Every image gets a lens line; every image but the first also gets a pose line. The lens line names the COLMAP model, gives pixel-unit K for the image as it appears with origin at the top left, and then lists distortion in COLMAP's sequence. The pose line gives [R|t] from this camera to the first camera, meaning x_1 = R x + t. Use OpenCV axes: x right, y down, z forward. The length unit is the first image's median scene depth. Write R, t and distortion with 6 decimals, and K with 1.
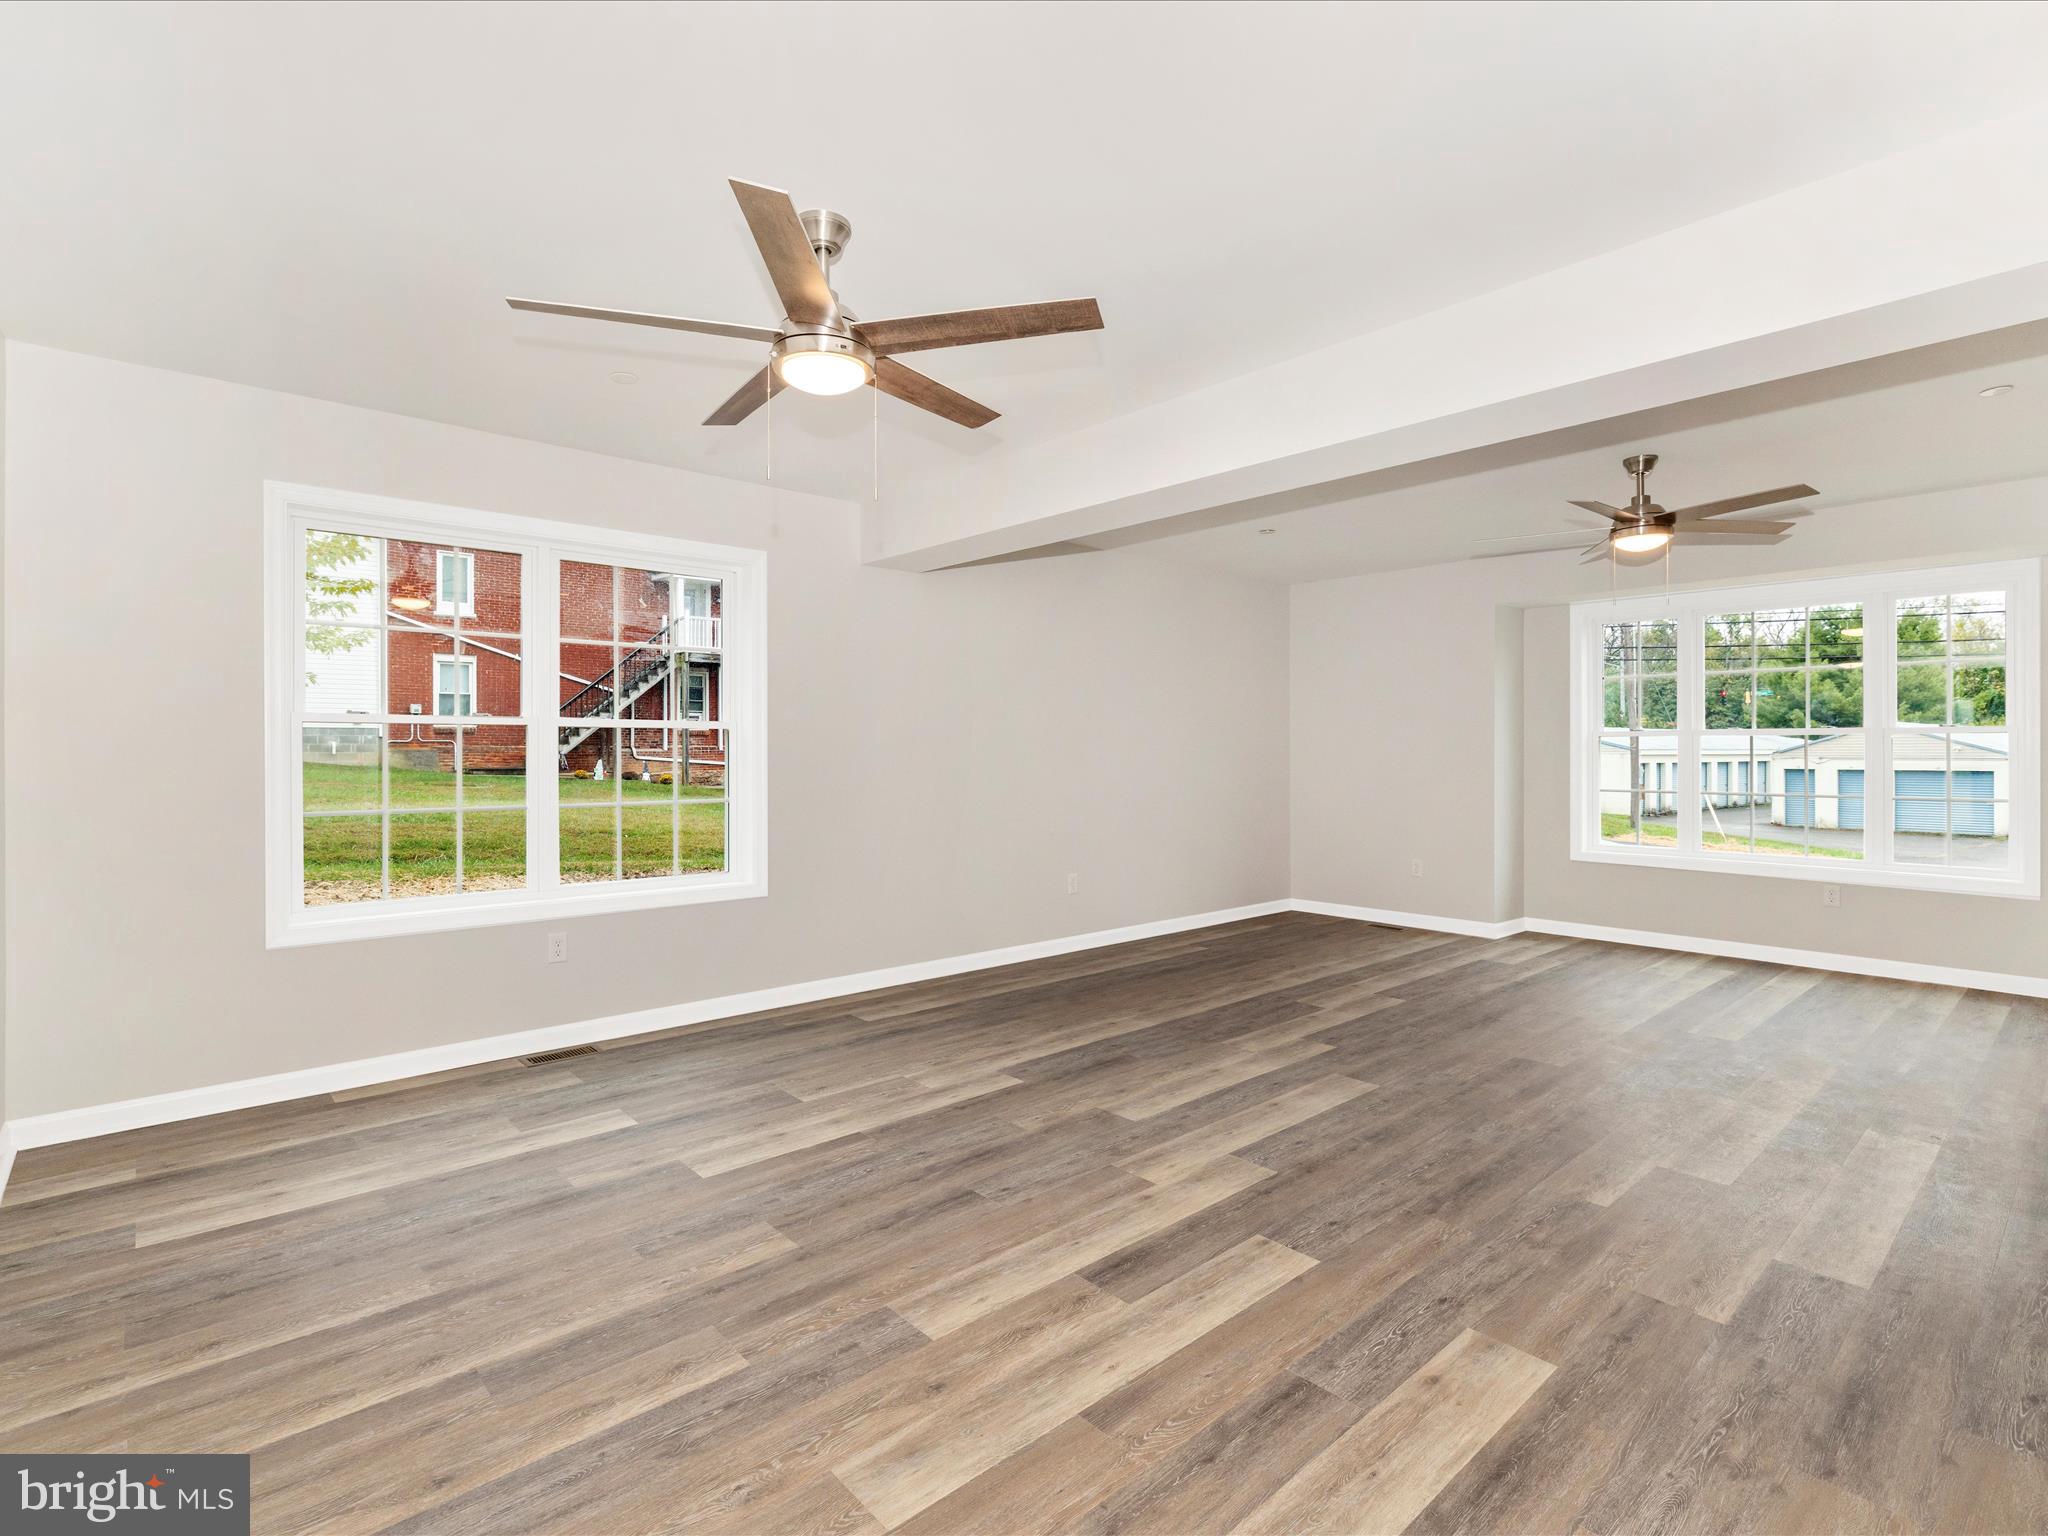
lens RADIAL K [[979.8, 0, 1022.0], [0, 979.8, 765.9], [0, 0, 1]] dist [-0.000240, 0.000460]
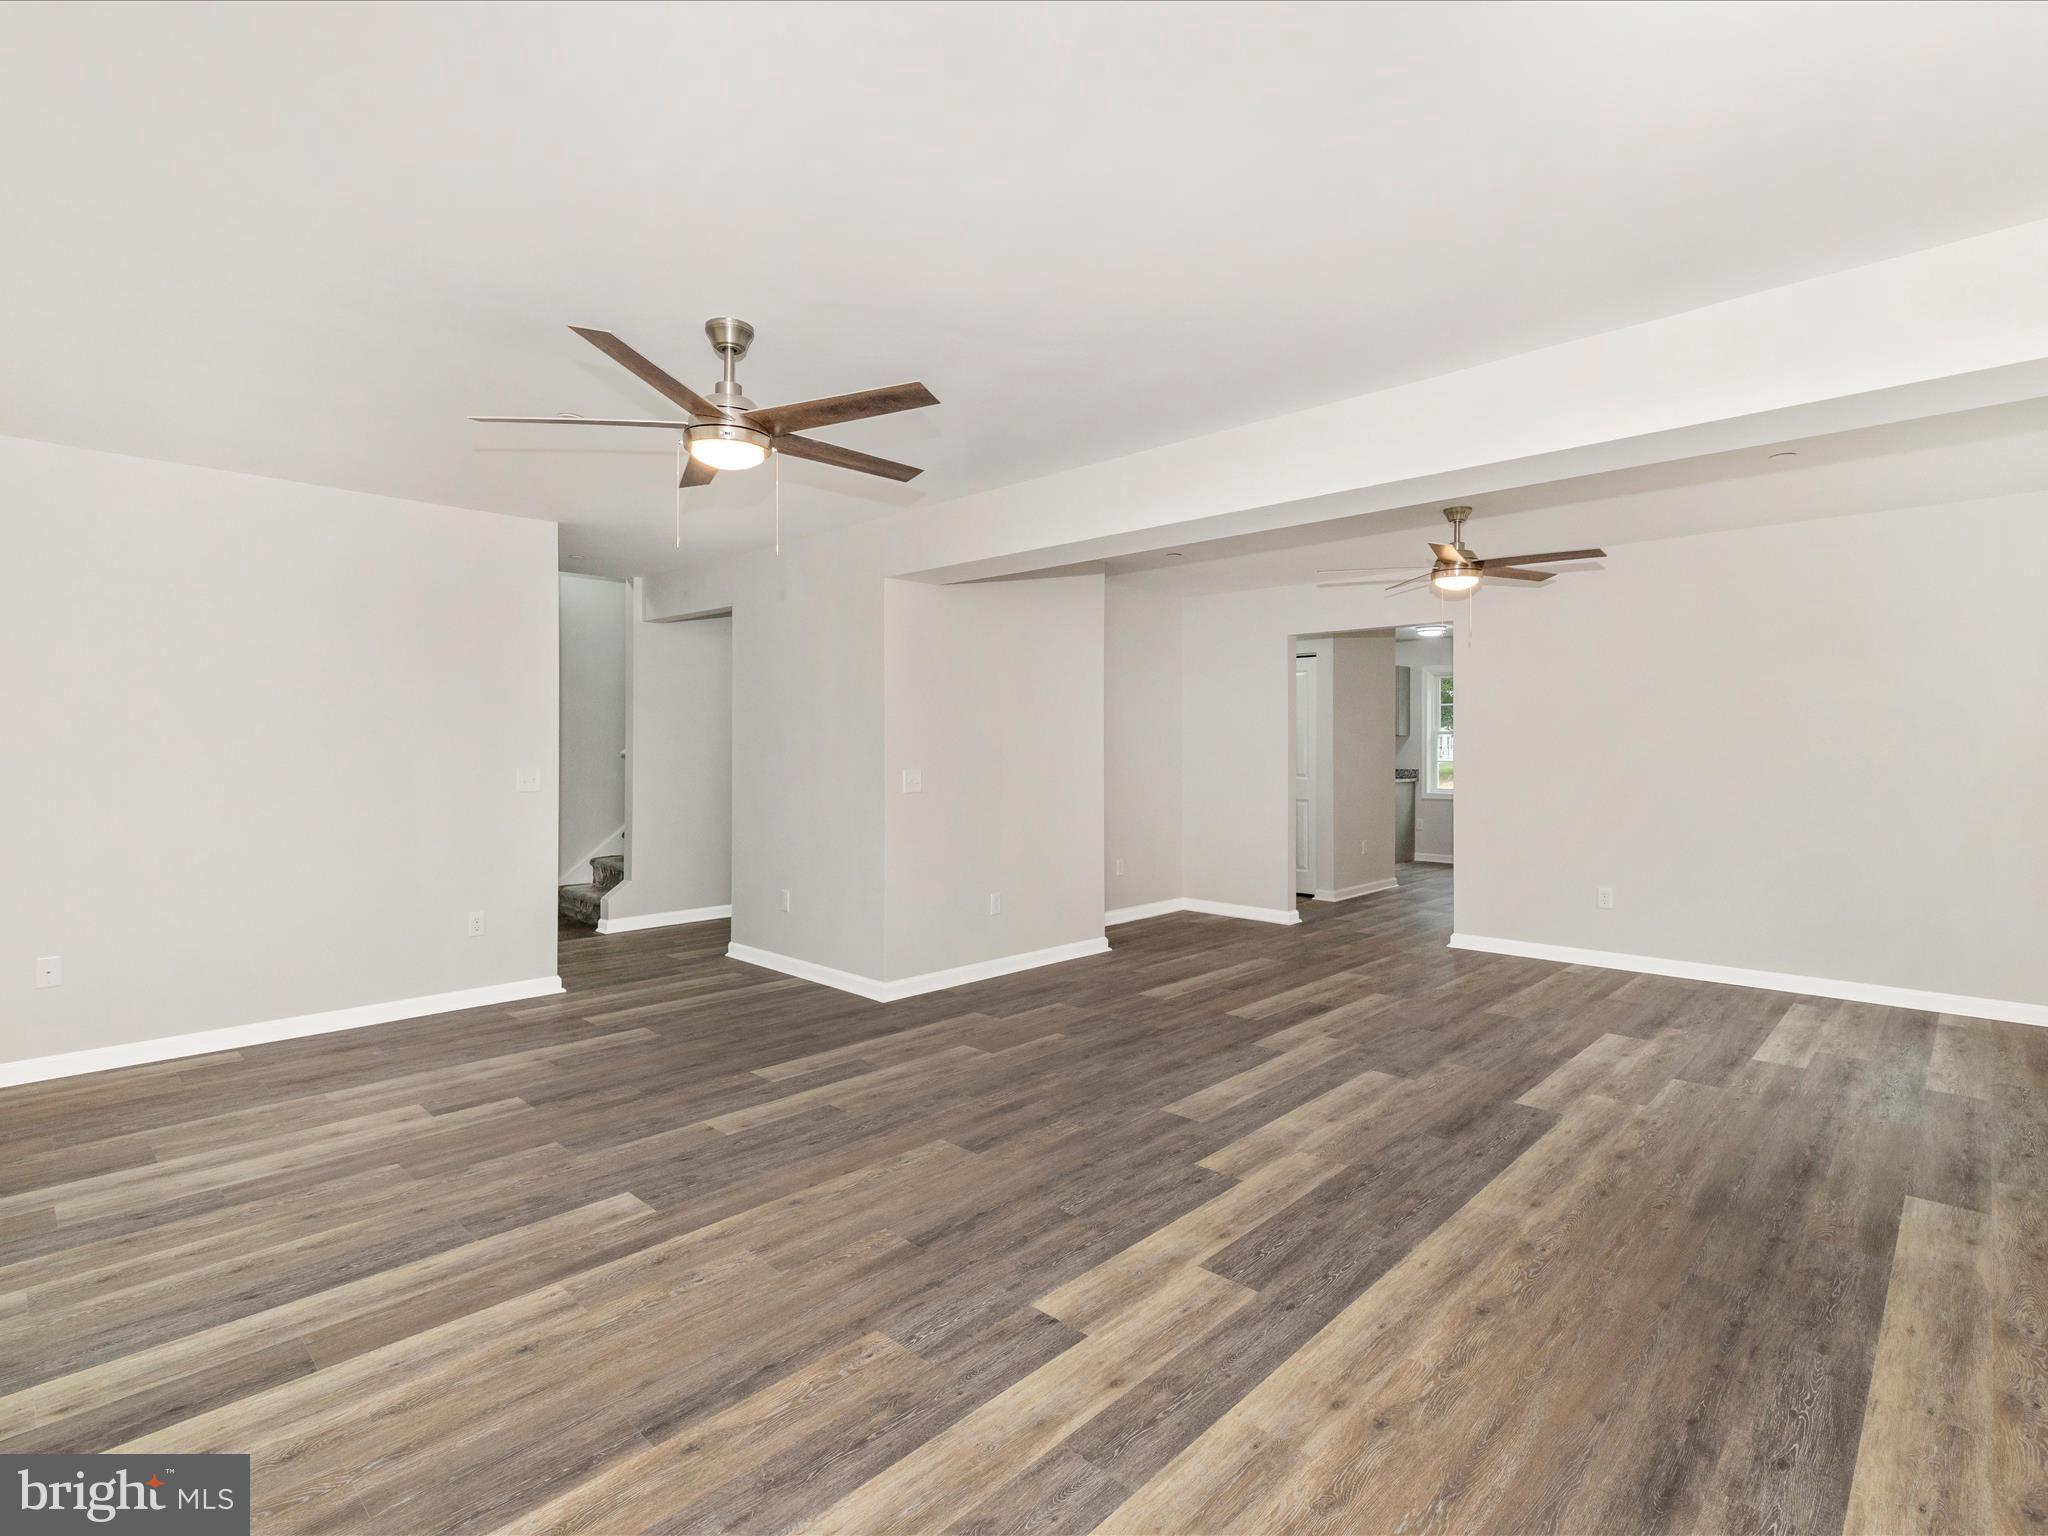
lens RADIAL K [[1016.2, 0, 1023.8], [0, 1016.2, 739.7], [0, 0, 1]] dist [0.000445, 0.001721]
pose [[-0.996416, -0.000414, -0.084582, 0.709574], [-0.001245, 0.999952, 0.009765, -0.062832], [0.084574, 0.009835, -0.996369, 2.416588]]
